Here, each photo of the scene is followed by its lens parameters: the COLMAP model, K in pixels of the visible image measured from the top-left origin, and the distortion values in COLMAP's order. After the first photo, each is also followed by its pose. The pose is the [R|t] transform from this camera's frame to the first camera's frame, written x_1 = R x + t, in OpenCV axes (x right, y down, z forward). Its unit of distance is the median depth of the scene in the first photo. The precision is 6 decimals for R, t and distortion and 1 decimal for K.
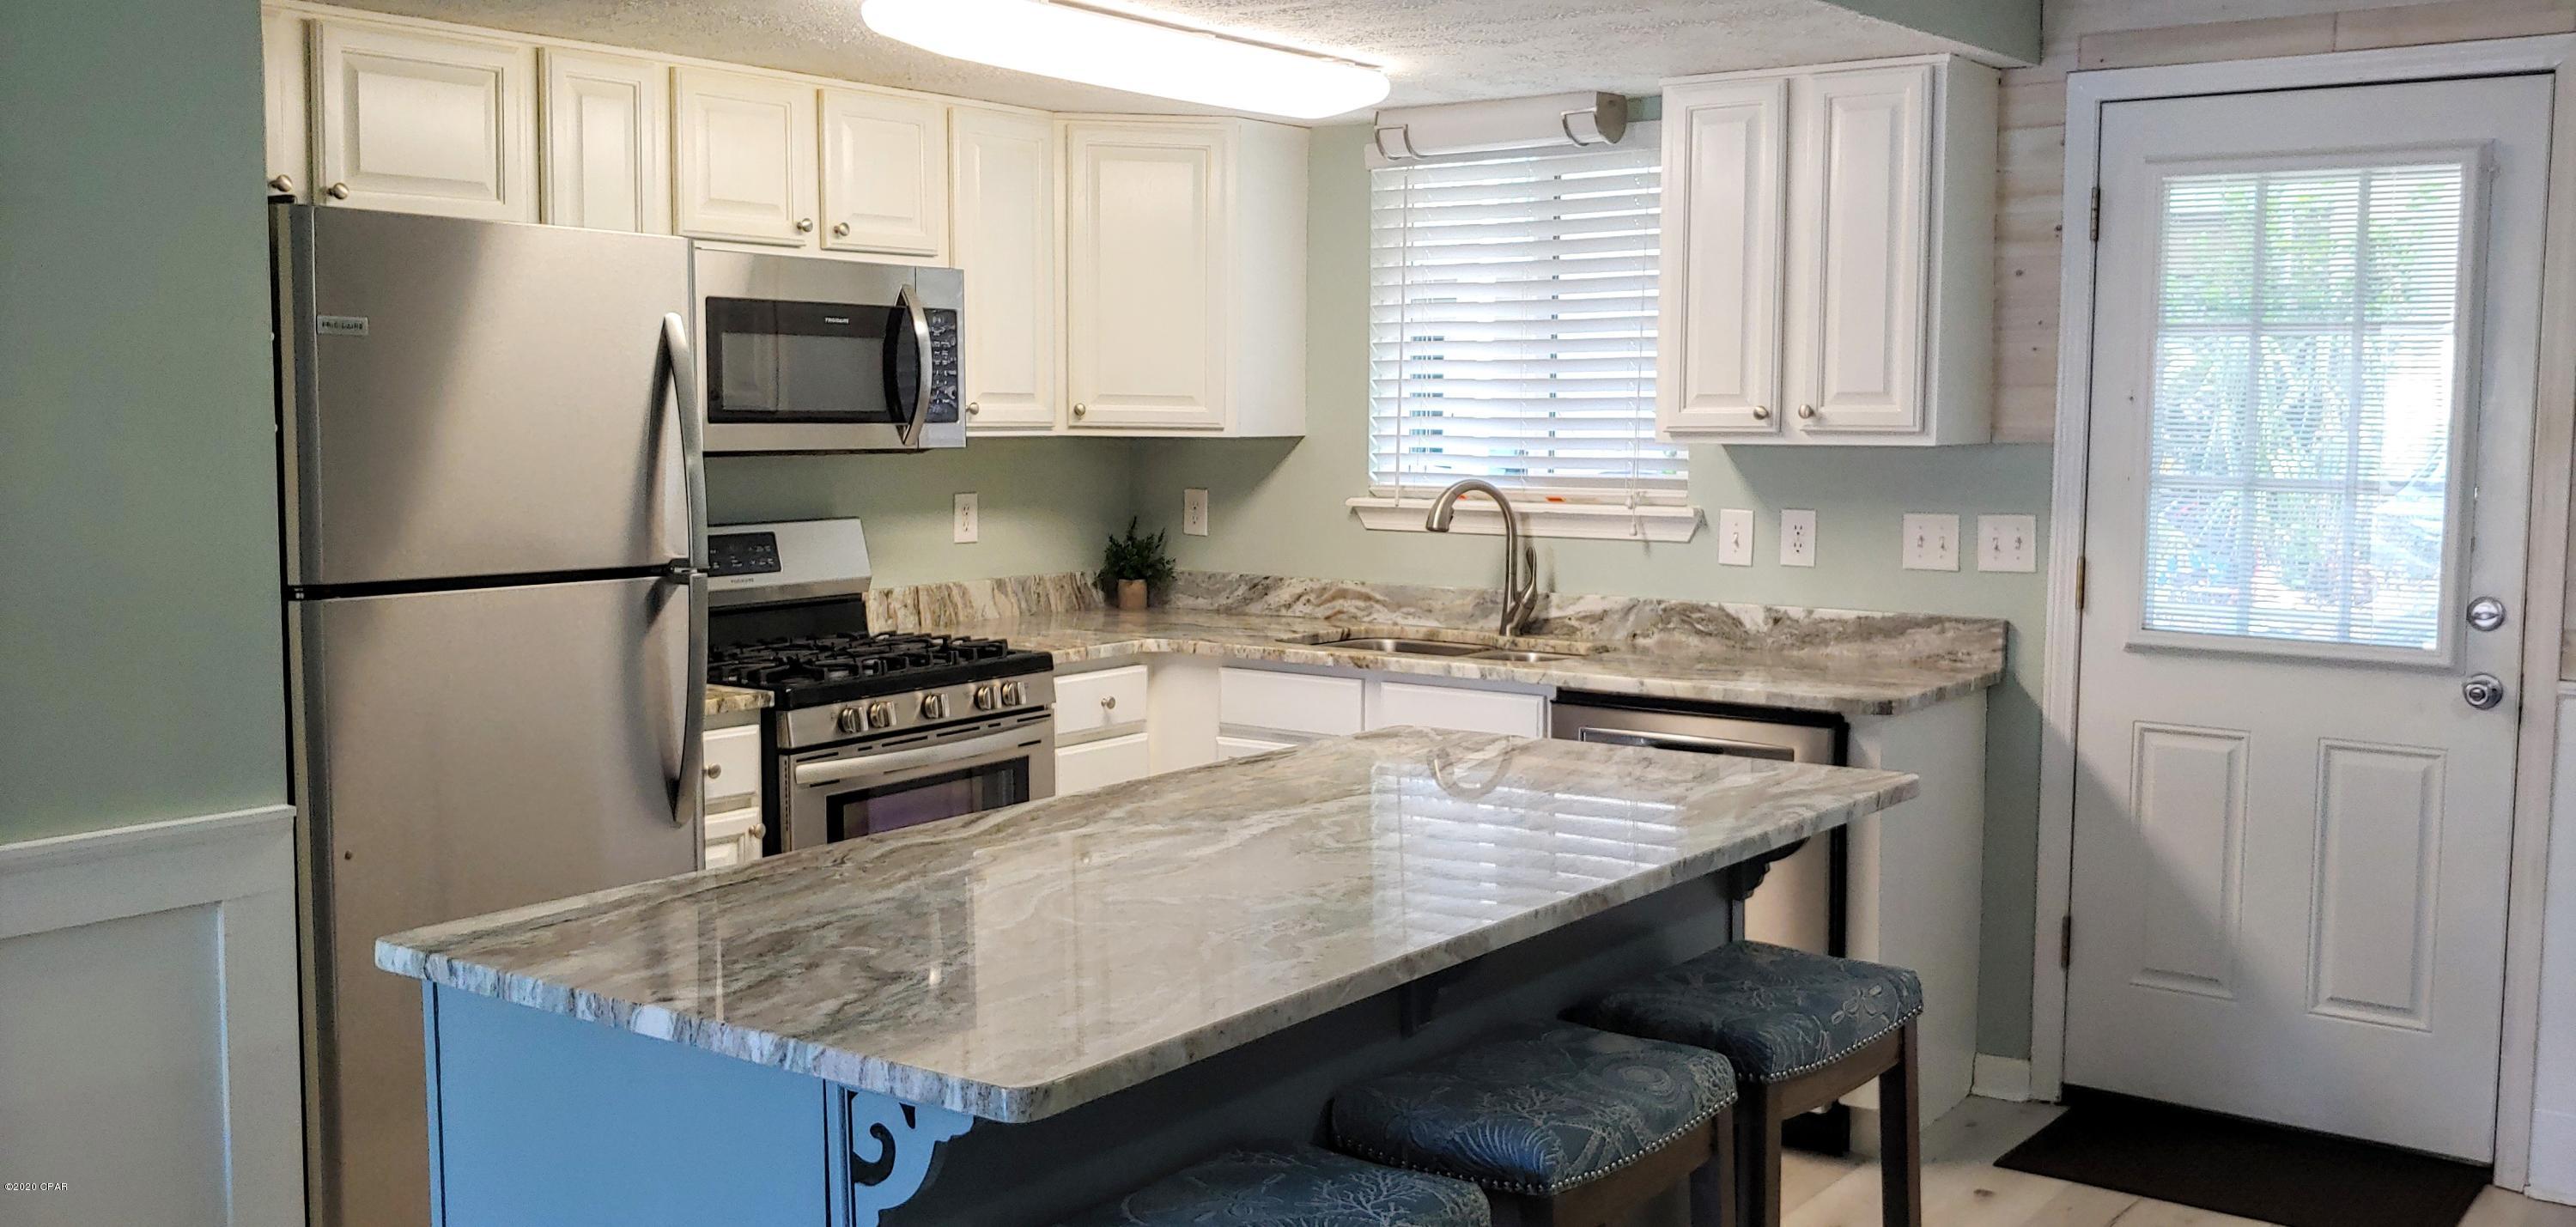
lens RADIAL K [[2253.6, 0, 1300.2], [0, 2253.6, 612.1], [0, 0, 1]] dist [0.069416, -0.198160]
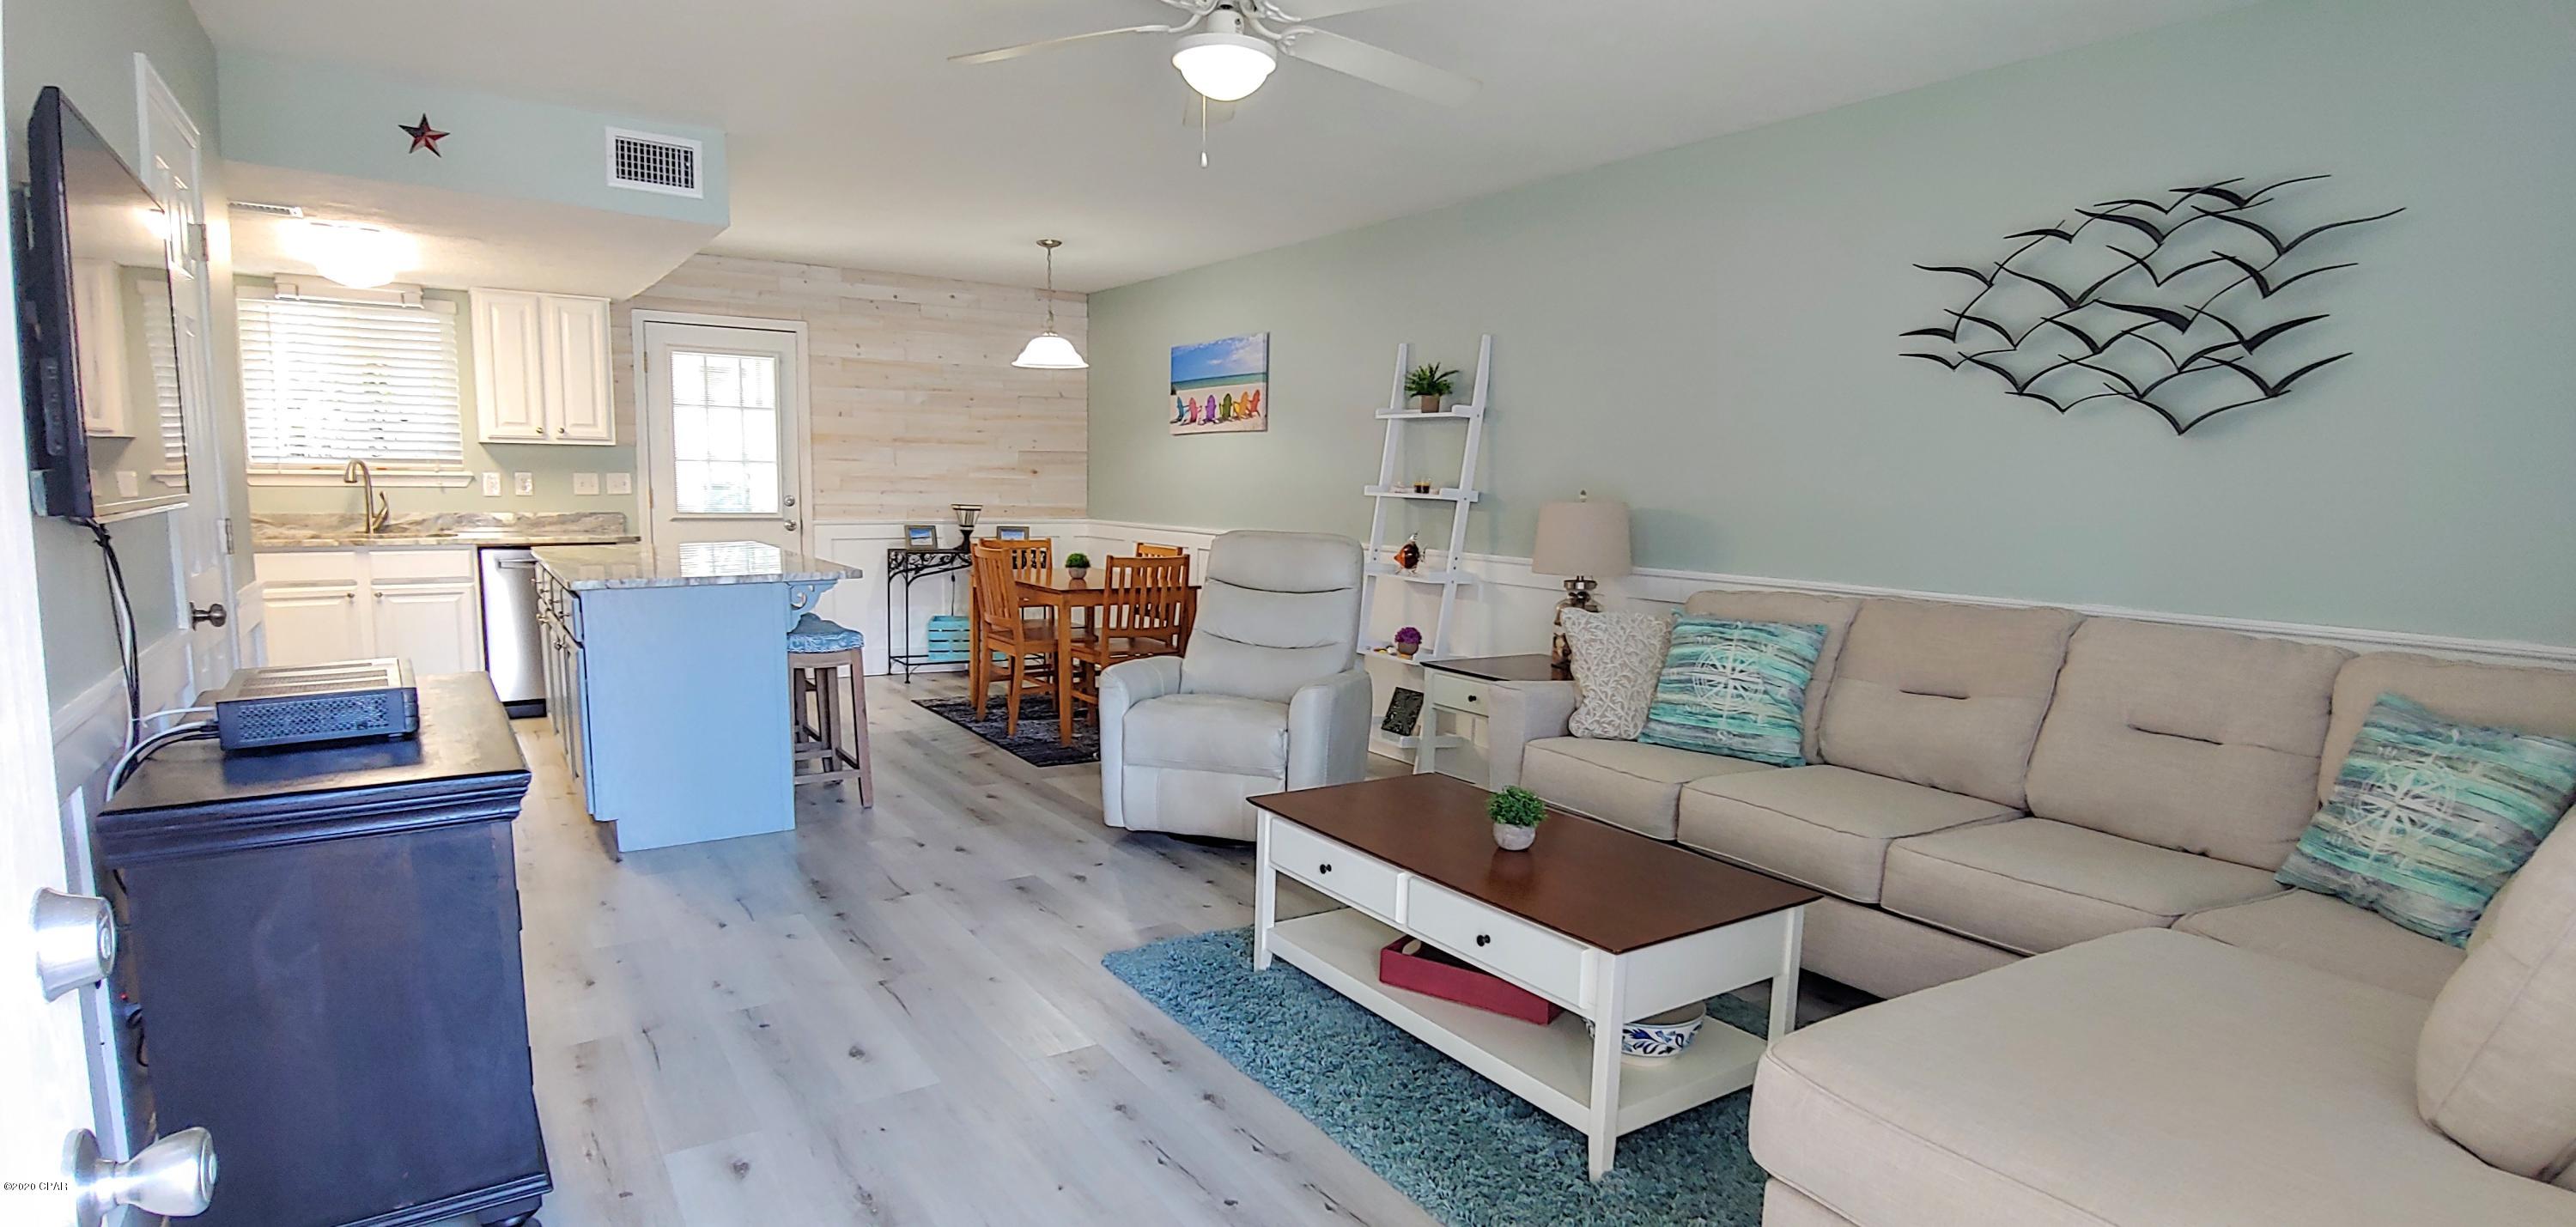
lens RADIAL K [[1280.9, 0, 1278.8], [0, 1280.9, 646.2], [0, 0, 1]] dist [-0.019425, -0.002316]
pose [[0.342775, -0.121318, 0.931551, -0.859765], [0.072359, 0.992090, 0.102577, 0.063818], [-0.936626, 0.032245, 0.348842, -0.247622]]
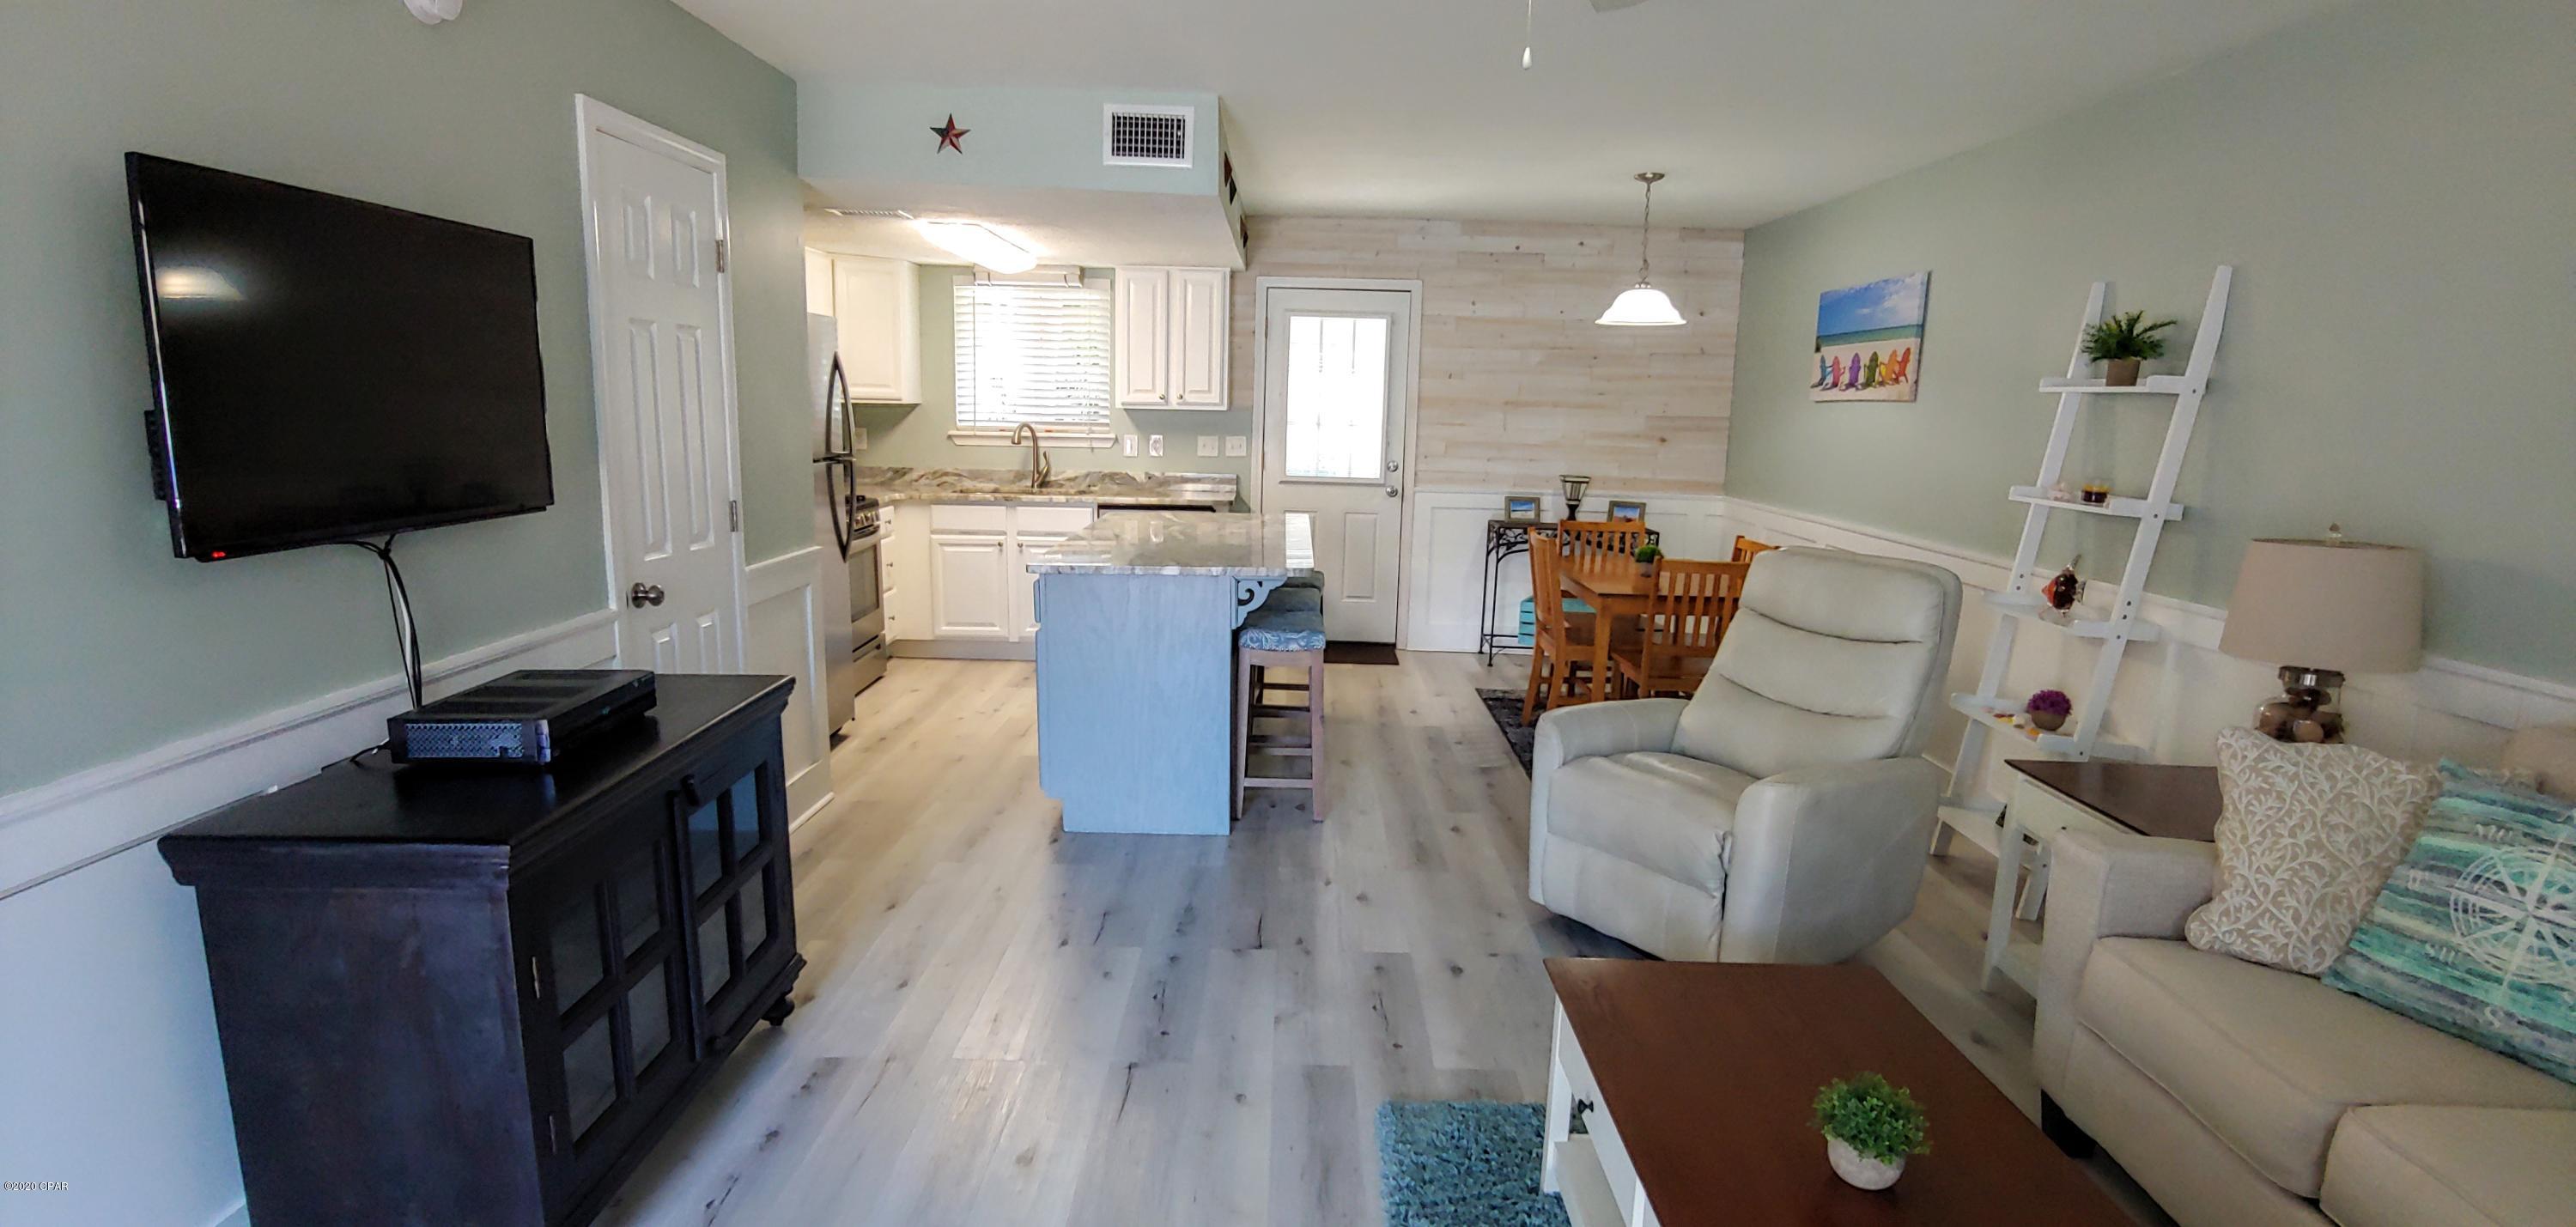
lens RADIAL K [[1280.9, 0, 1282.5], [0, 1280.9, 636.3], [0, 0, 1]] dist [-0.019425, -0.002316]
pose [[0.807856, -0.092810, 0.582026, -0.589612], [0.035437, 0.993386, 0.109218, 0.032304], [-0.588313, -0.067607, 0.805802, -0.318629]]
